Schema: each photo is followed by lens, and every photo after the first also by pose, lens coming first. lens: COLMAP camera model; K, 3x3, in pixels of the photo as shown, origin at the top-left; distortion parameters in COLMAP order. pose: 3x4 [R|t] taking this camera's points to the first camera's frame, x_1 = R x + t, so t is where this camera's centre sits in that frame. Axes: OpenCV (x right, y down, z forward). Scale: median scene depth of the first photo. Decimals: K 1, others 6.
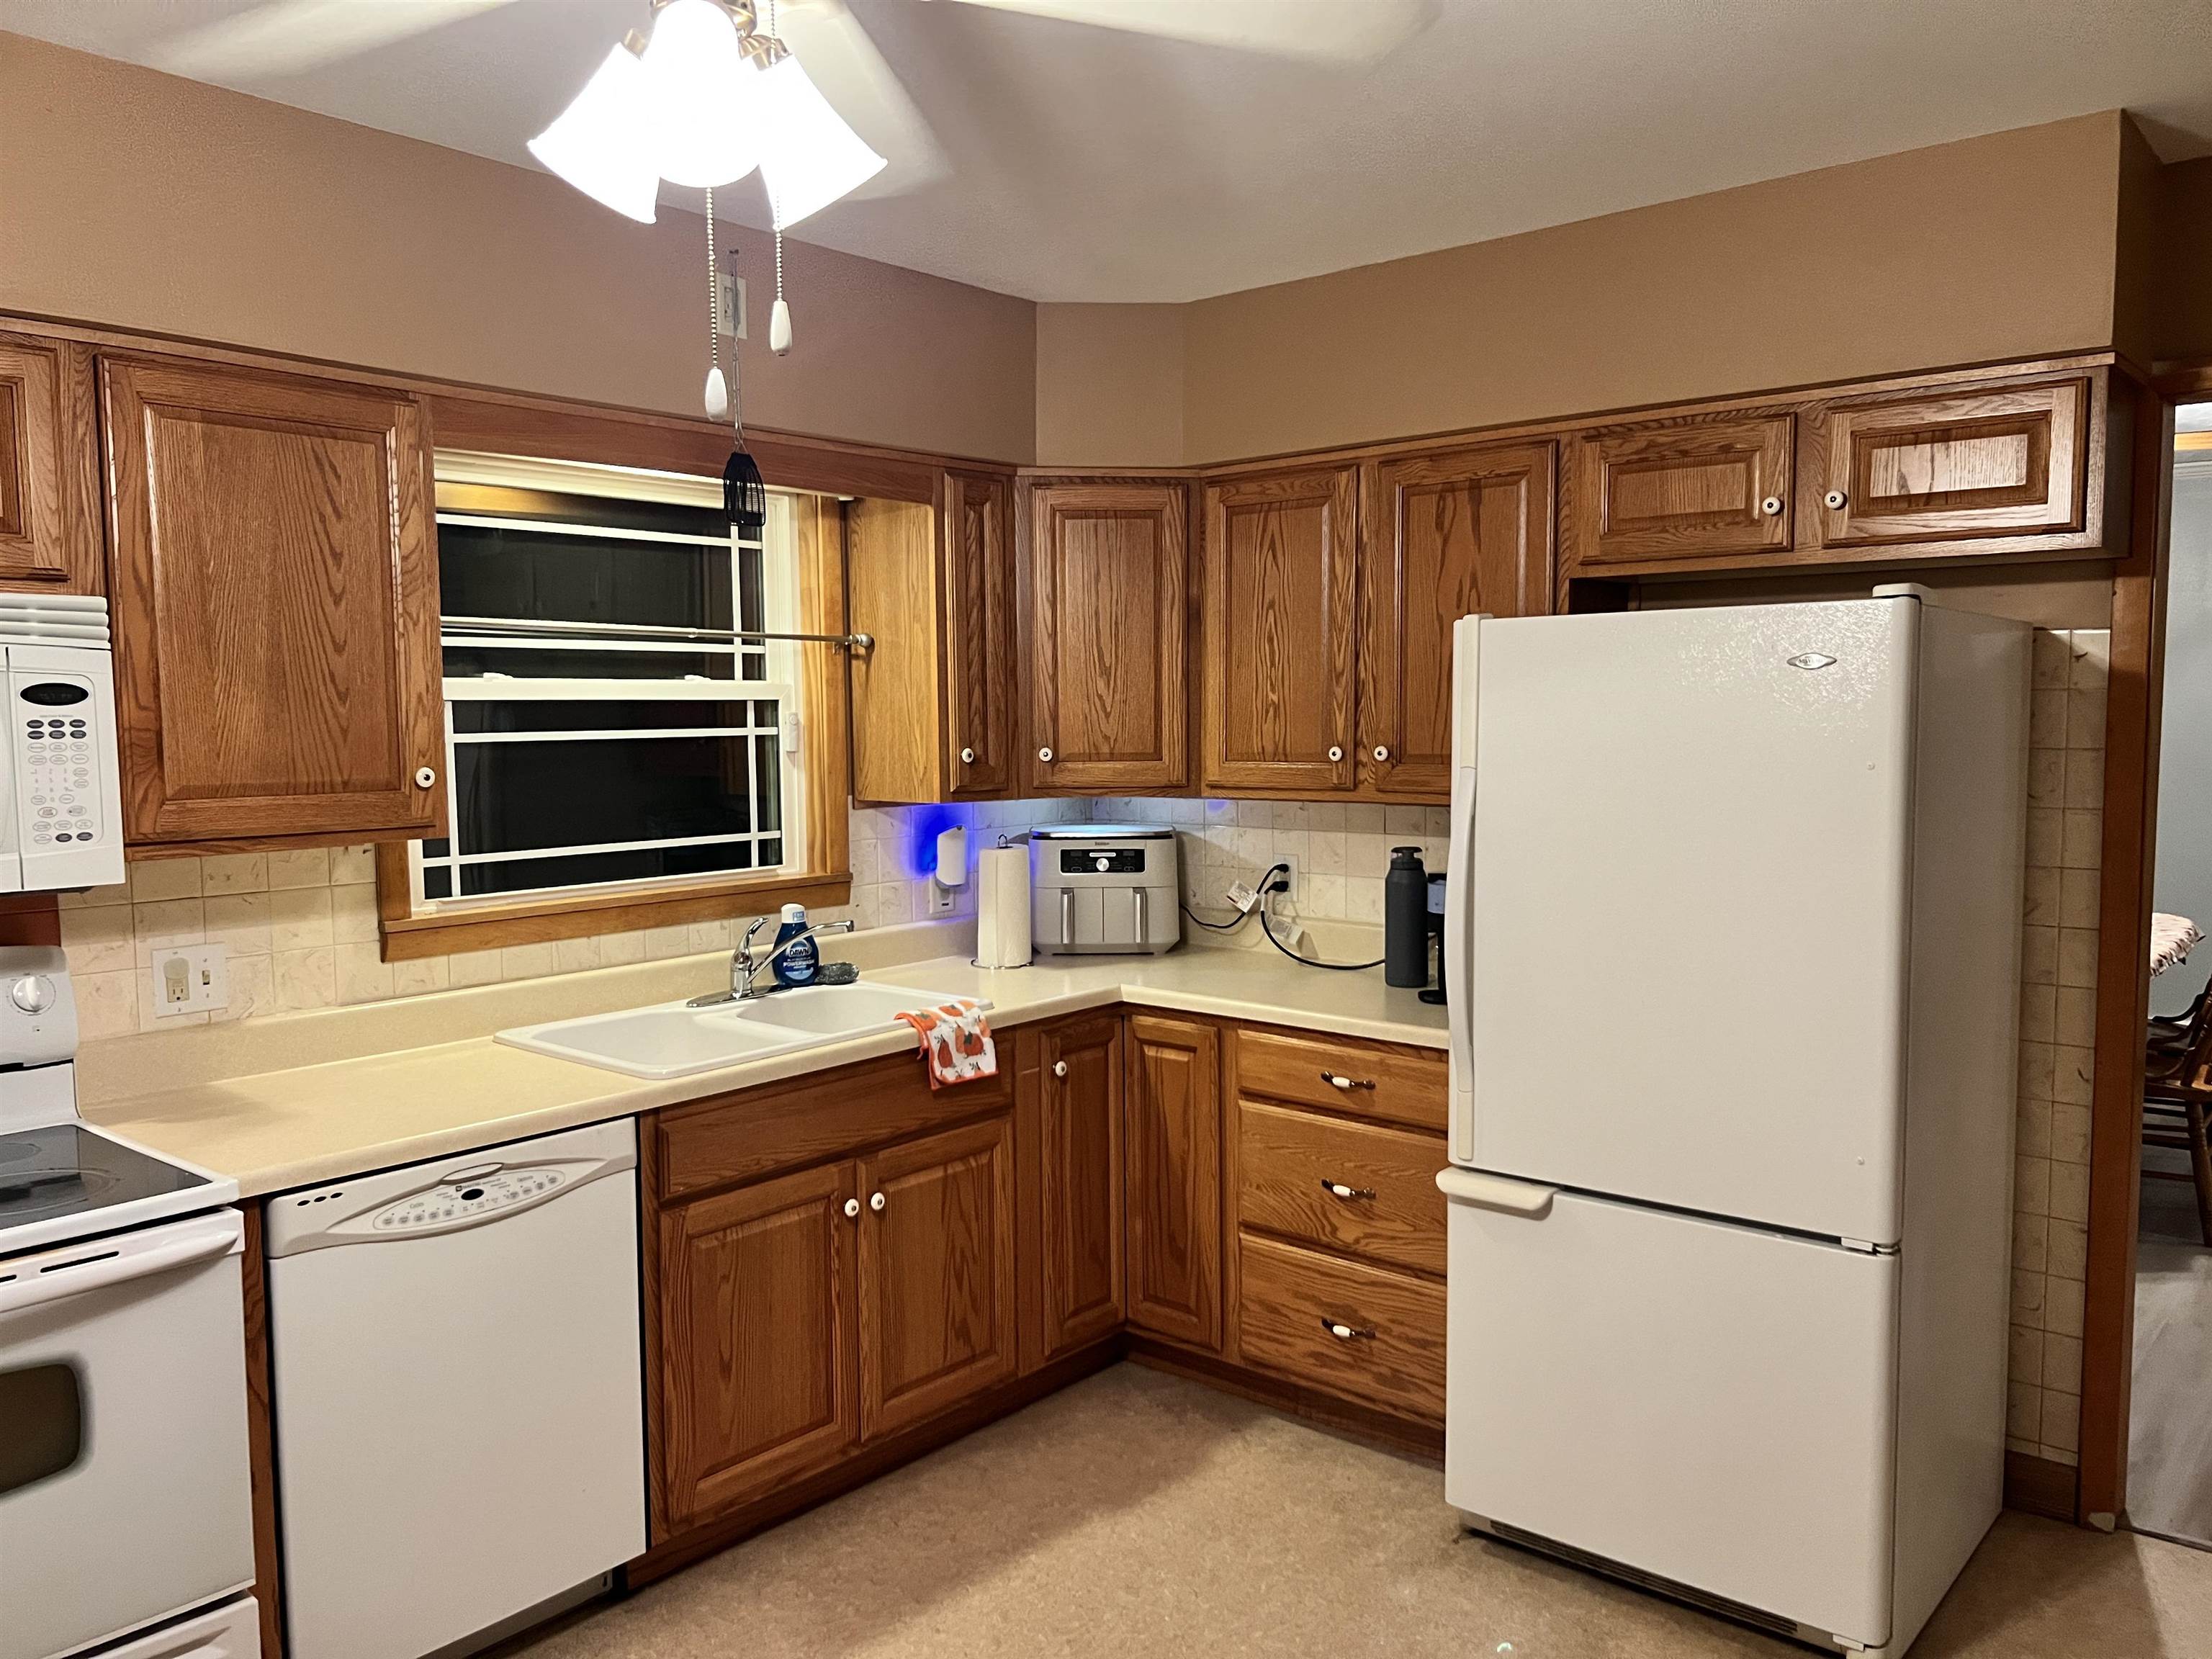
lens RADIAL K [[1667.1, 0, 1105.0], [0, 1667.1, 850.9], [0, 0, 1]] dist [0.052309, -0.070004]
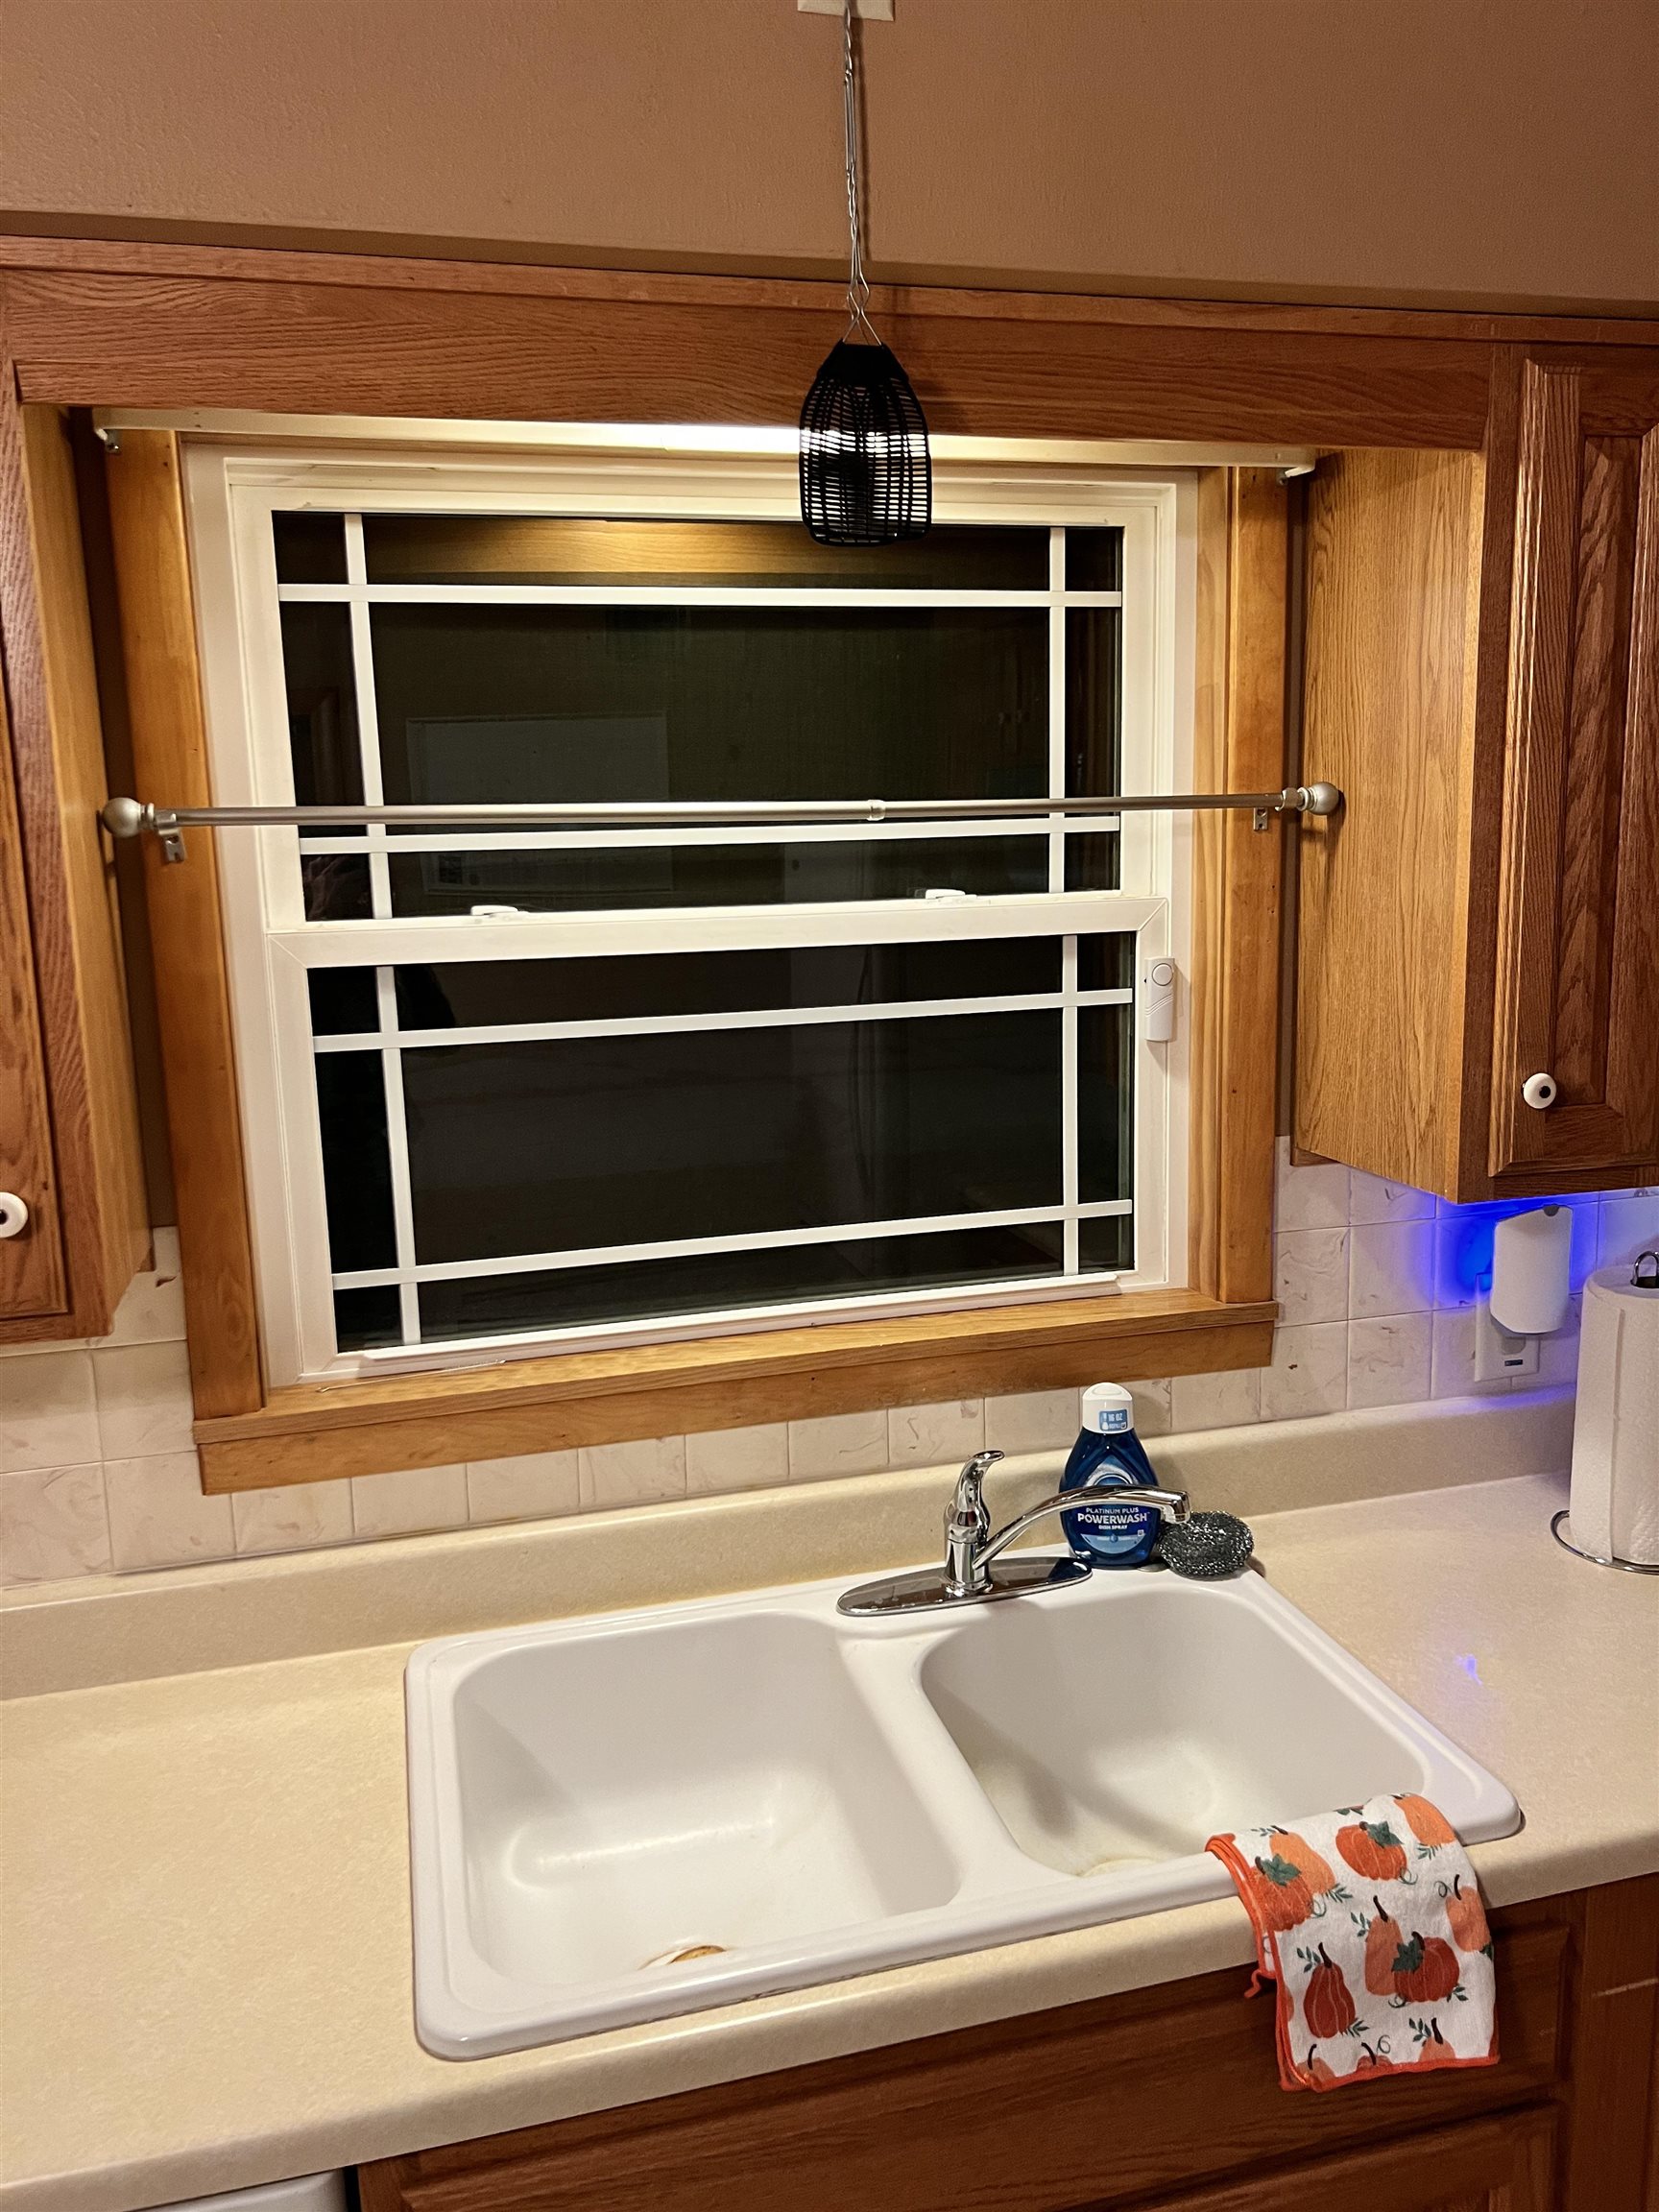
lens RADIAL K [[1667.1, 0, 840.9], [0, 1667.1, 1104.6], [0, 0, 1]] dist [0.052309, -0.070004]
pose [[0.829618, 0.082709, -0.552171, 0.000836], [-0.030735, 0.994233, 0.102747, -0.102280], [0.557484, -0.068270, 0.827376, 0.652158]]
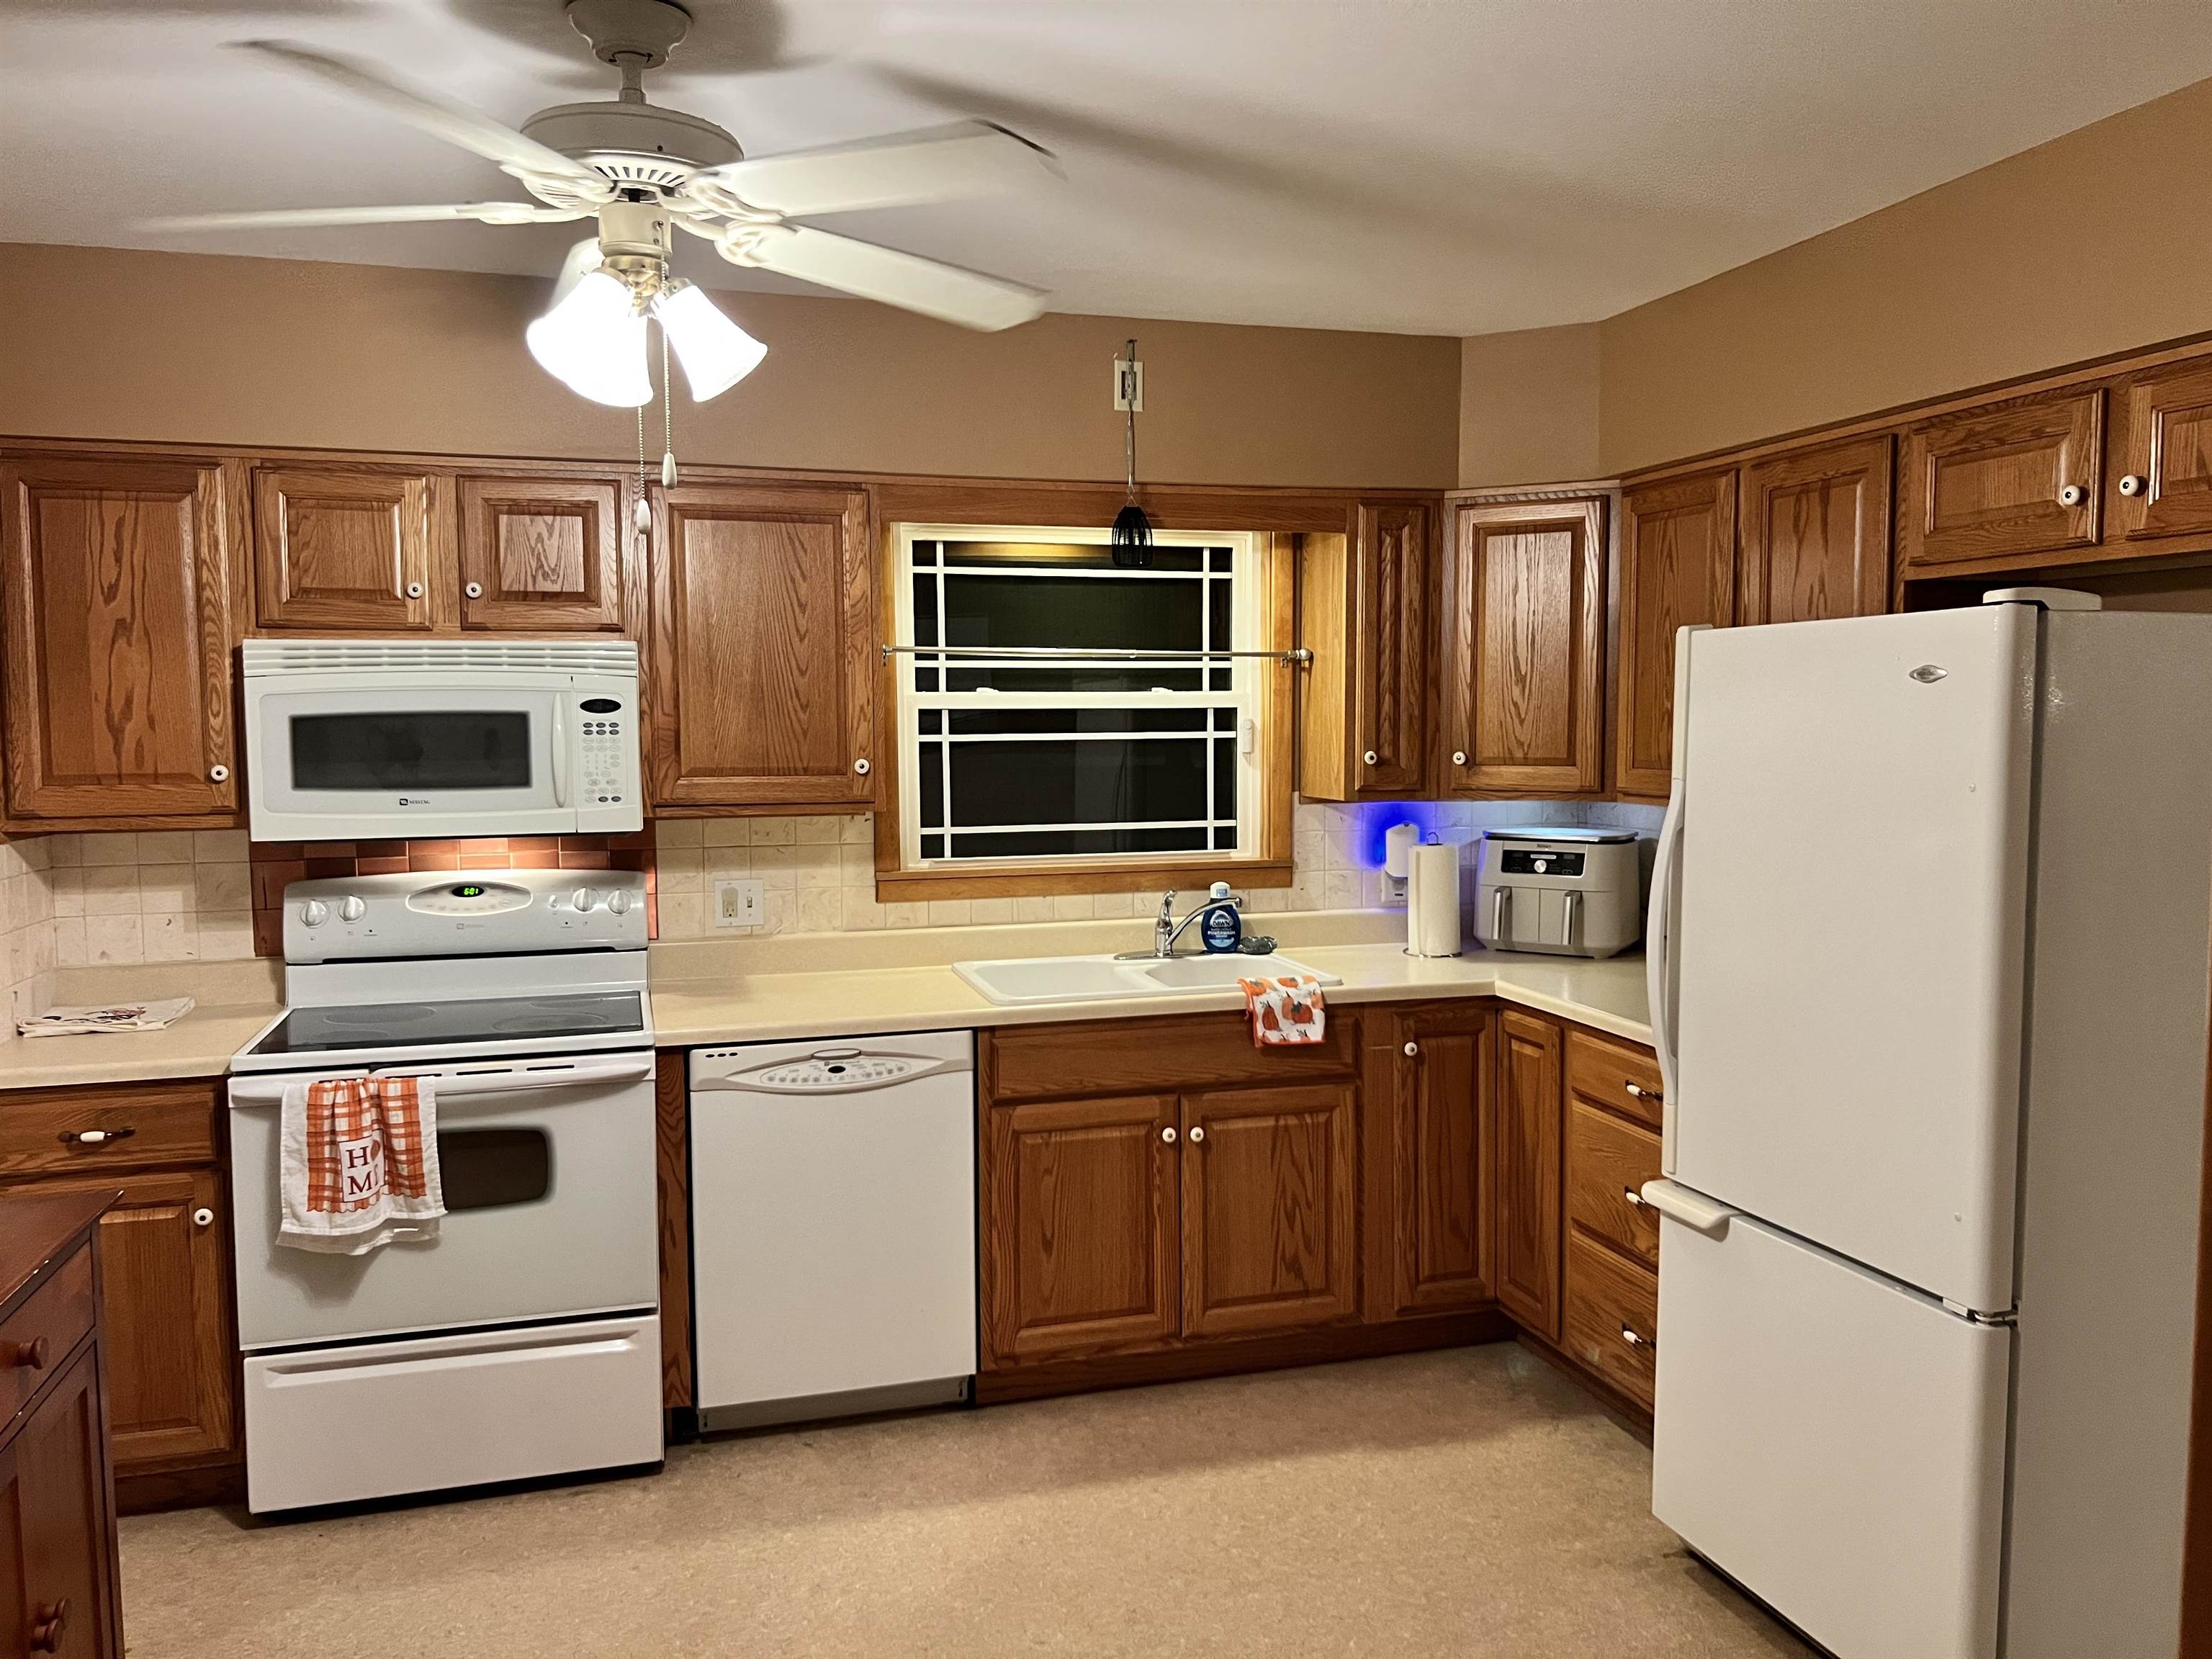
lens RADIAL K [[1667.1, 0, 1108.9], [0, 1667.1, 844.3], [0, 0, 1]] dist [0.052309, -0.070004]
pose [[0.837488, 0.048039, -0.544340, 0.426392], [-0.049723, 0.998695, 0.011636, -0.005139], [0.544188, 0.017321, 0.838784, -0.022168]]
